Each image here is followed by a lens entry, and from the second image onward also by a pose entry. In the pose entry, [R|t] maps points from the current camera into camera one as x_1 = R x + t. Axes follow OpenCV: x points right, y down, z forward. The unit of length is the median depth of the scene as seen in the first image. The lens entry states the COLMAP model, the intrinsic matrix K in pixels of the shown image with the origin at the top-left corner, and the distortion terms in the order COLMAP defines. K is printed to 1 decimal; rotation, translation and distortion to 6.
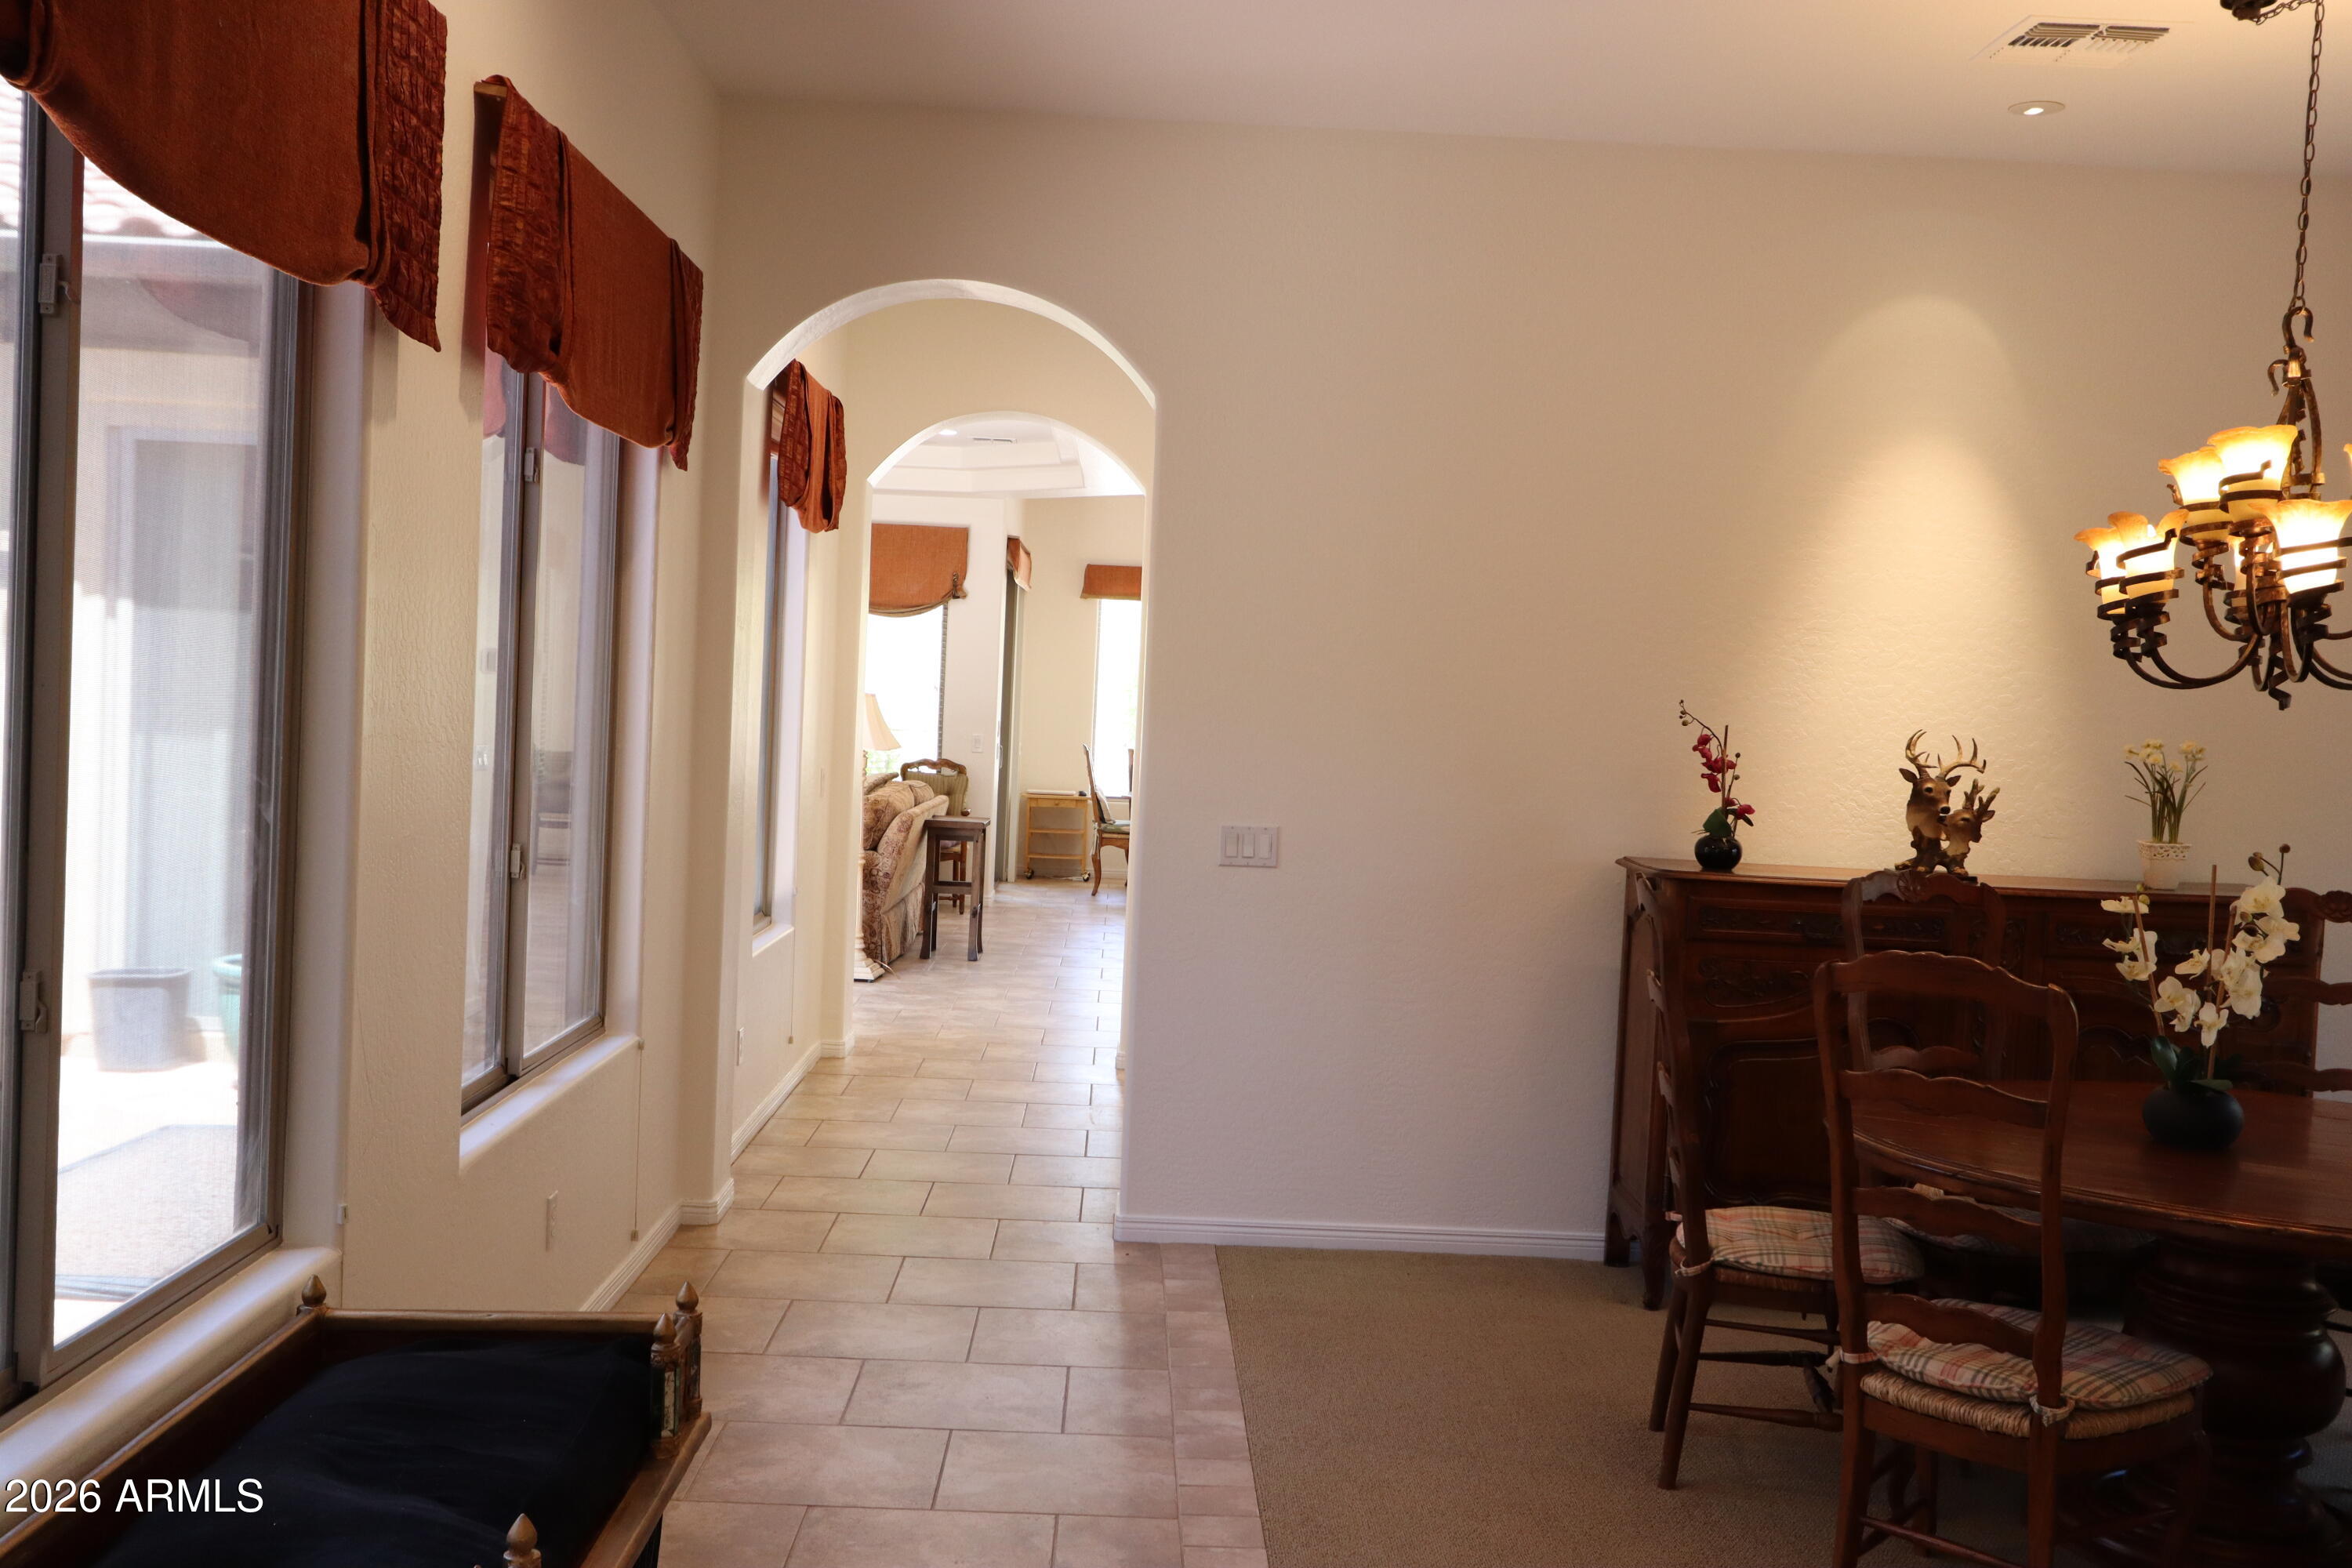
lens RADIAL K [[2275.4, 0, 1177.0], [0, 2275.4, 789.4], [0, 0, 1]] dist [0.013481, 0.000000]
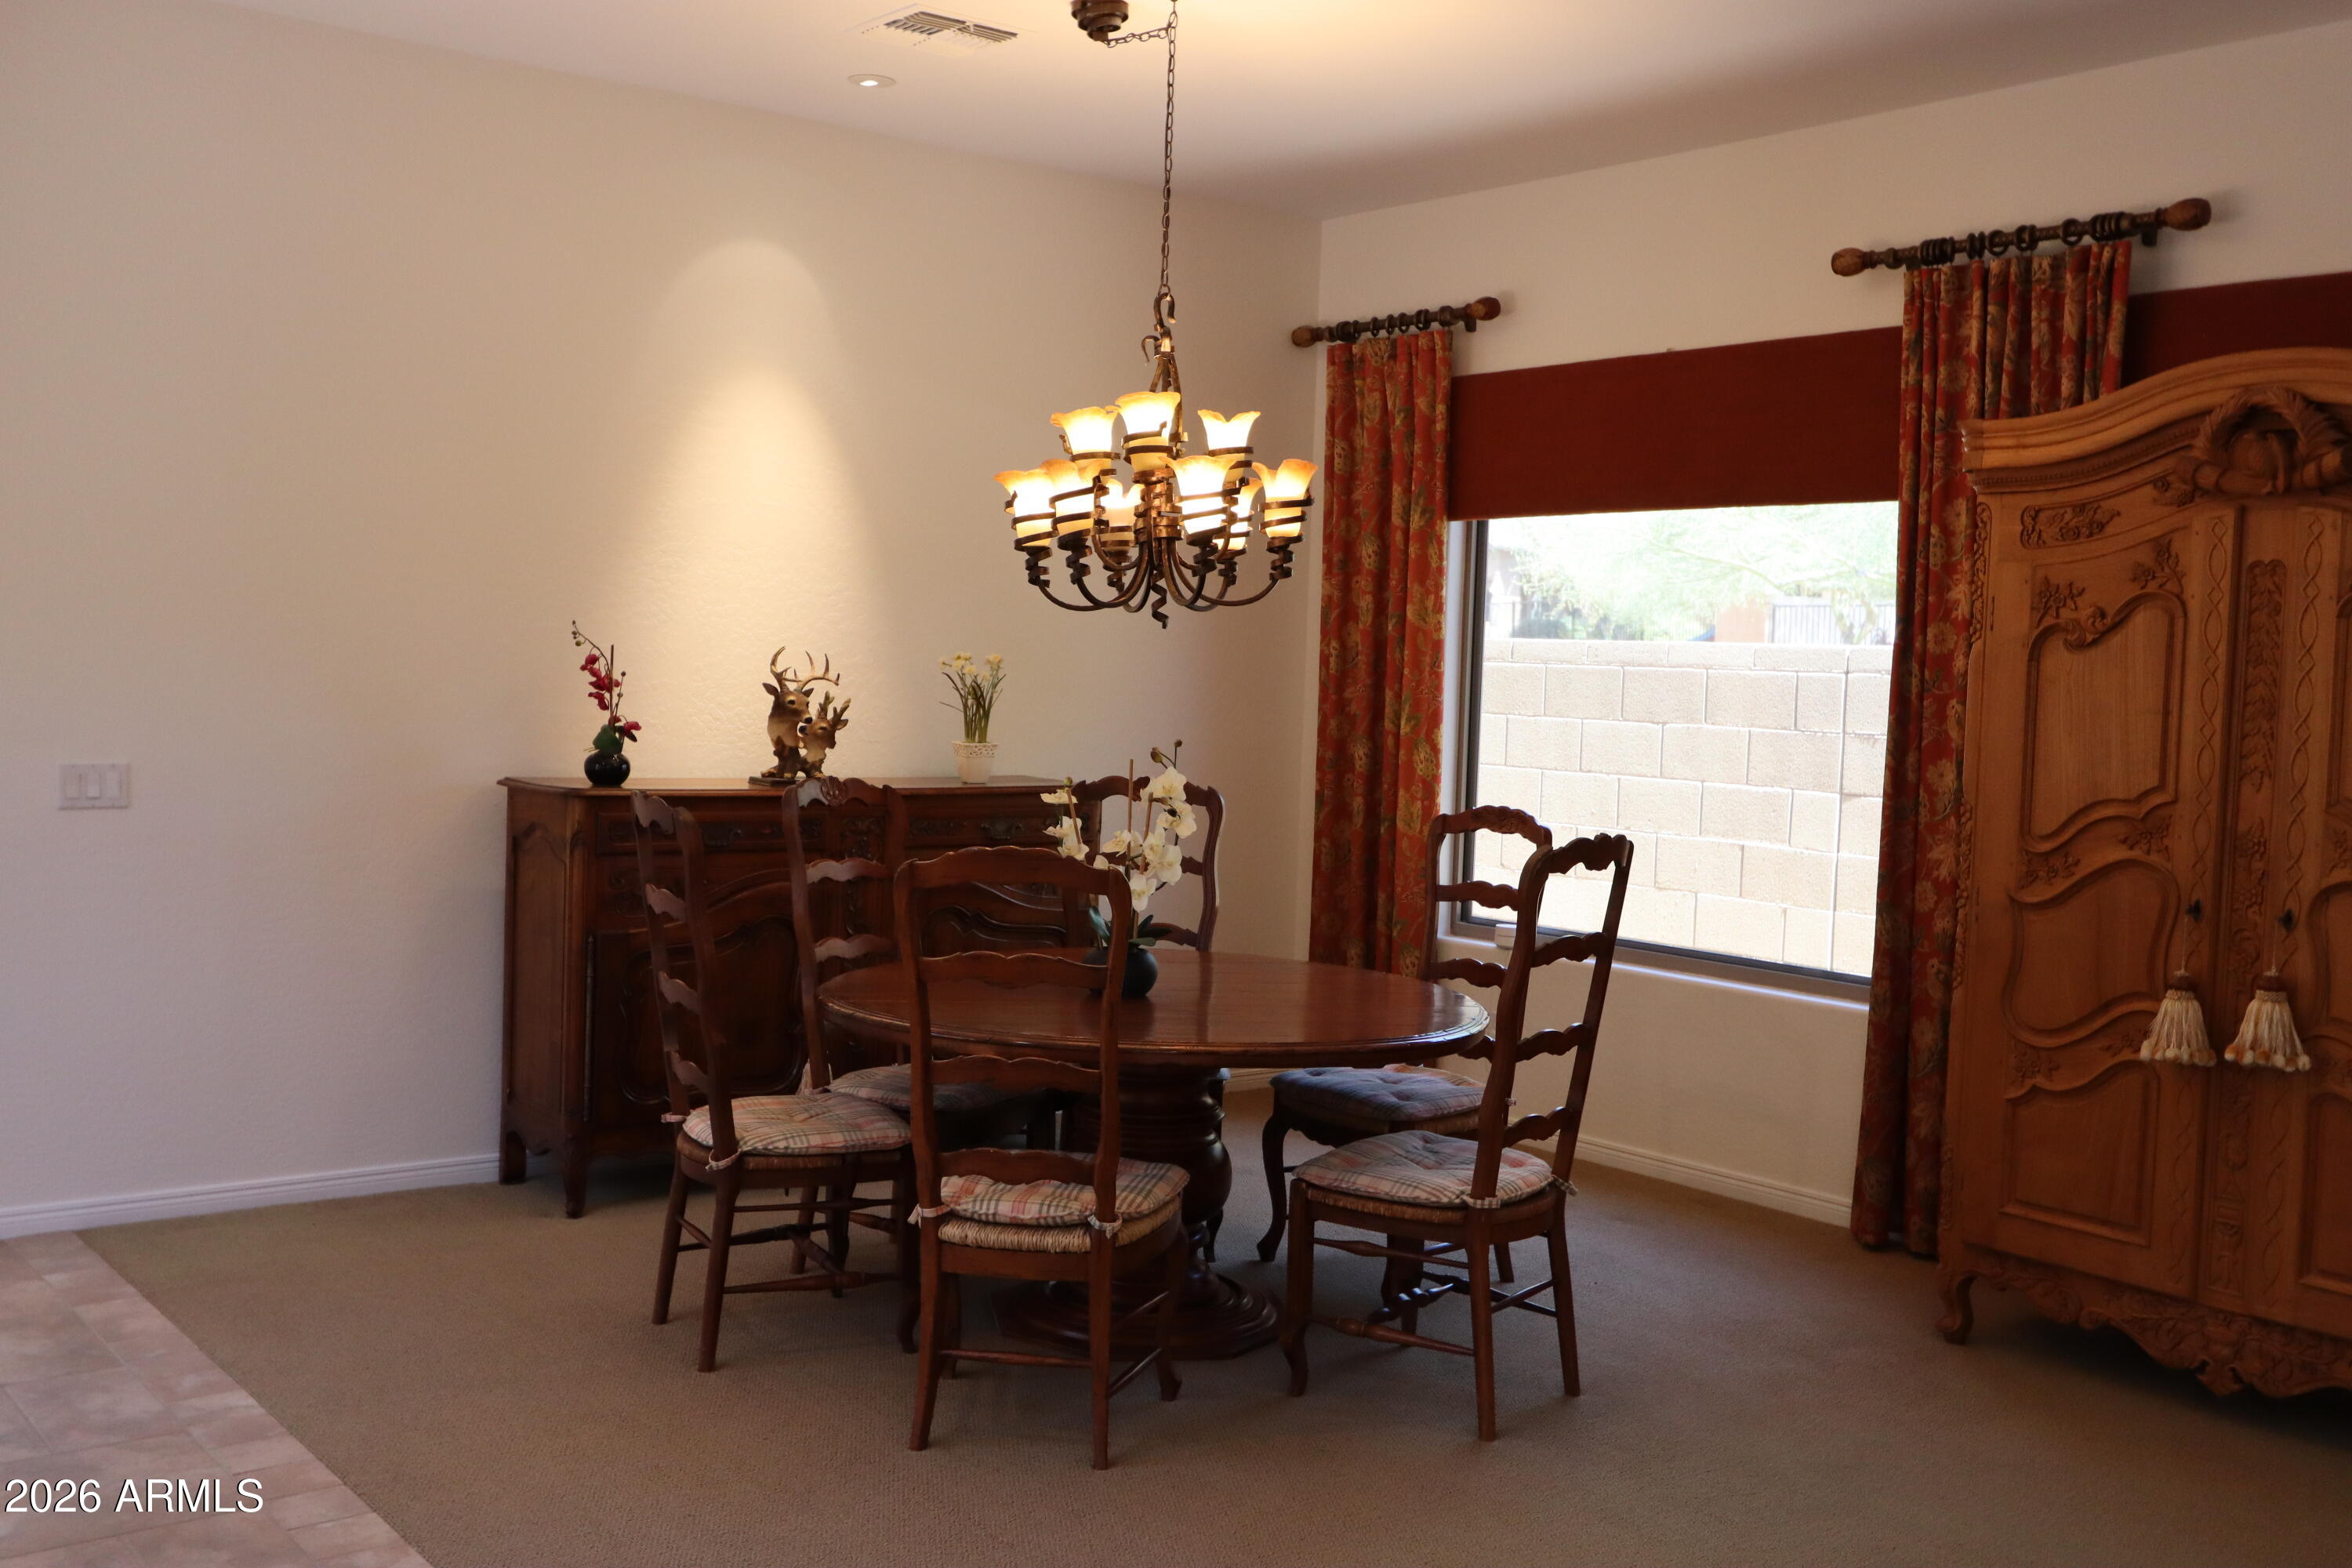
lens RADIAL K [[2275.4, 0, 1181.7], [0, 2275.4, 779.4], [0, 0, 1]] dist [0.013481, 0.000000]
pose [[0.802354, -0.048816, 0.594849, -0.213467], [0.027253, 0.998607, 0.045190, -0.008758], [-0.596226, -0.020047, 0.802566, 0.025066]]
